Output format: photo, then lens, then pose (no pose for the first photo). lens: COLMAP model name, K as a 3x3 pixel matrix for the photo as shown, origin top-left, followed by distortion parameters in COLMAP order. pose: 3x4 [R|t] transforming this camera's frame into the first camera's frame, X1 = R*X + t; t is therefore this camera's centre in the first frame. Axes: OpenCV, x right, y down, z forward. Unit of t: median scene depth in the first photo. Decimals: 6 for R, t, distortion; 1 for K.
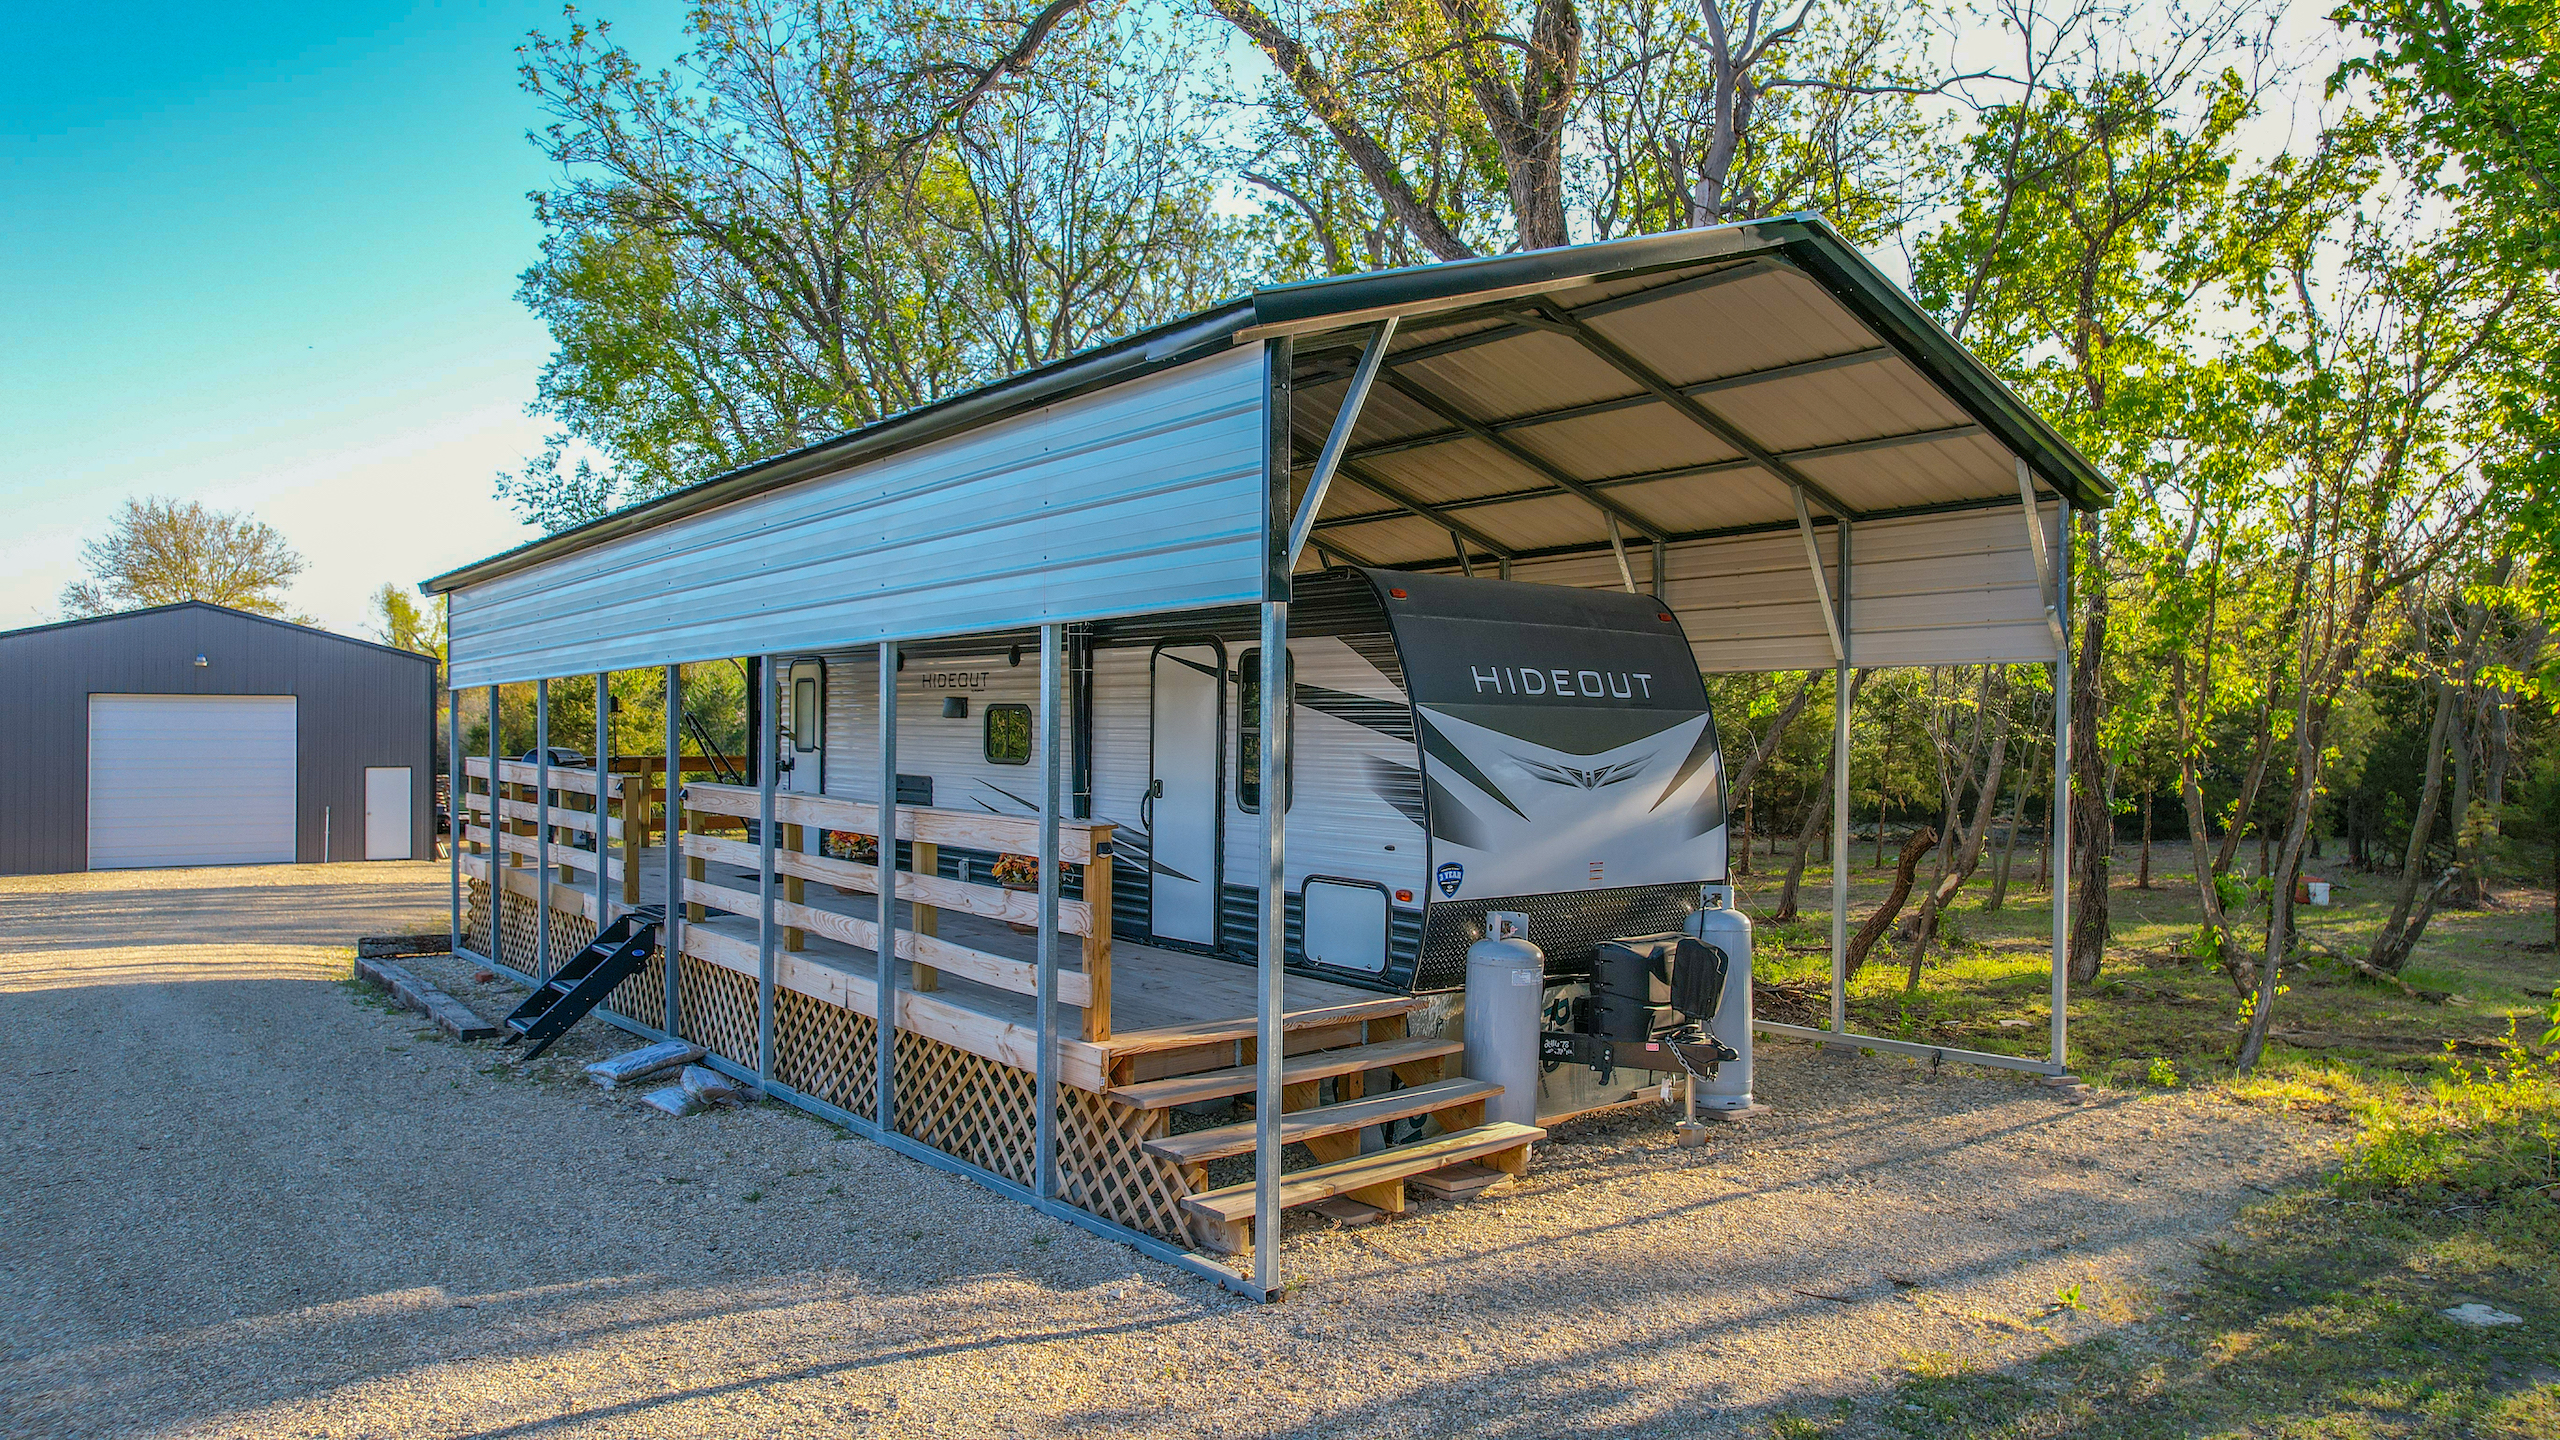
lens RADIAL K [[1559.5, 0, 1280.0], [0, 1559.5, 720.0], [0, 0, 1]] dist [-0.000494, 0.000300]
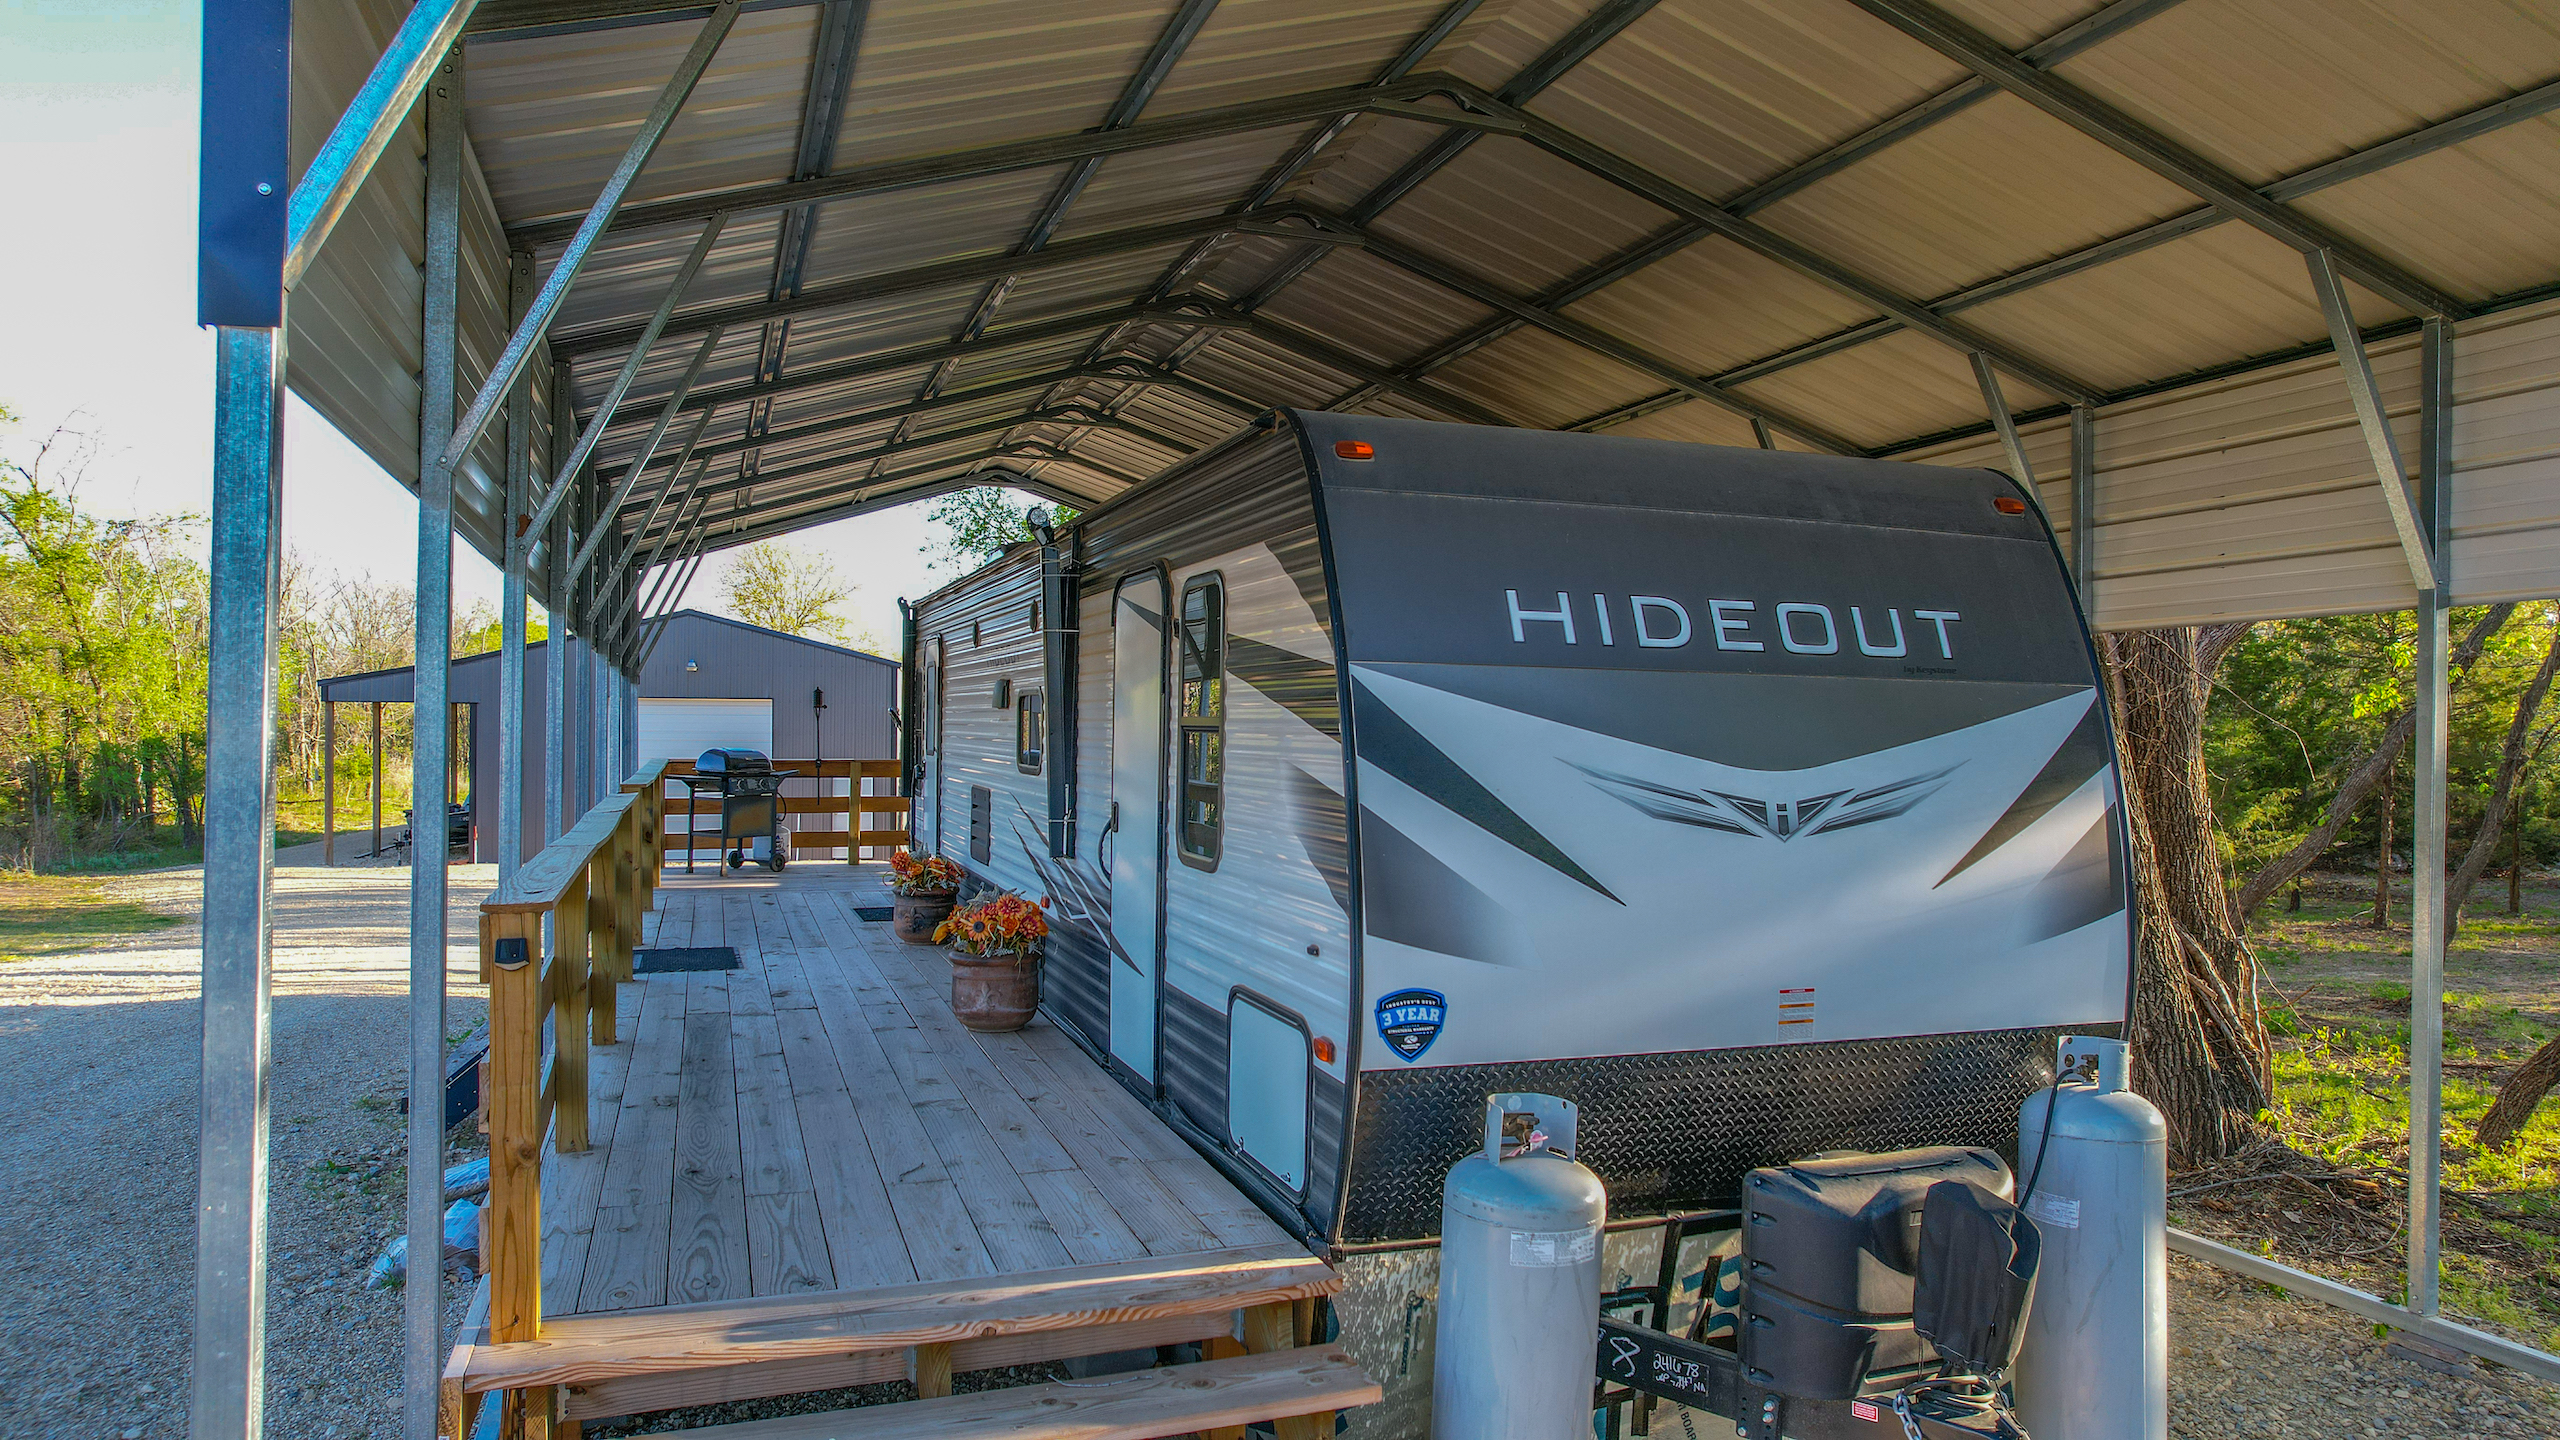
lens RADIAL K [[1610.6, 0, 1280.0], [0, 1610.6, 720.0], [0, 0, 1]] dist [-0.043597, 0.043648]
pose [[0.945442, 0.001669, -0.325785, 0.210098], [-0.003190, 0.999986, -0.004134, 0.009142], [0.325774, 0.004948, 0.945435, 0.461901]]
